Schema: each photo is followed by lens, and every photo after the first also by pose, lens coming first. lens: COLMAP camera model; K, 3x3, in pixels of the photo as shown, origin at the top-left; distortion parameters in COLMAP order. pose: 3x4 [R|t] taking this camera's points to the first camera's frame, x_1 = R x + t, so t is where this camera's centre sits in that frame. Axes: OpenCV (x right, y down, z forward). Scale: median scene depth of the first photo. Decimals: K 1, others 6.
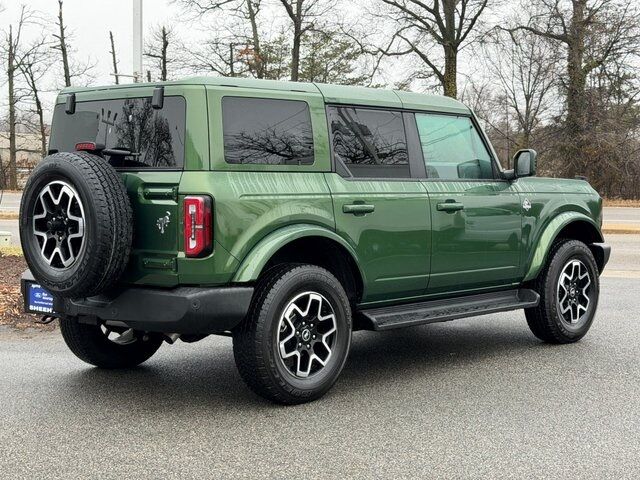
lens RADIAL K [[1055.8, 0, 320.0], [0, 1055.8, 240.0], [0, 0, 1]] dist [0.002563, -0.006410]
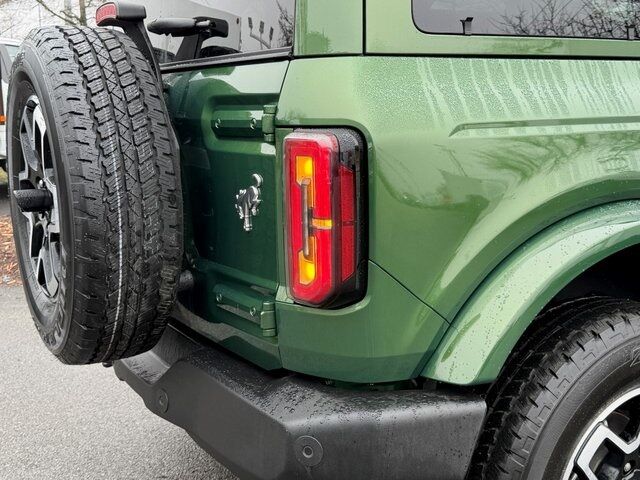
lens RADIAL K [[789.5, 0, 318.9], [0, 789.5, 248.1], [0, 0, 1]] dist [0.217733, -0.567227]
pose [[0.949795, 0.038040, -0.310552, -0.035835], [-0.000318, 0.992698, 0.120624, -0.034767], [0.312873, -0.114470, 0.942872, 0.745330]]
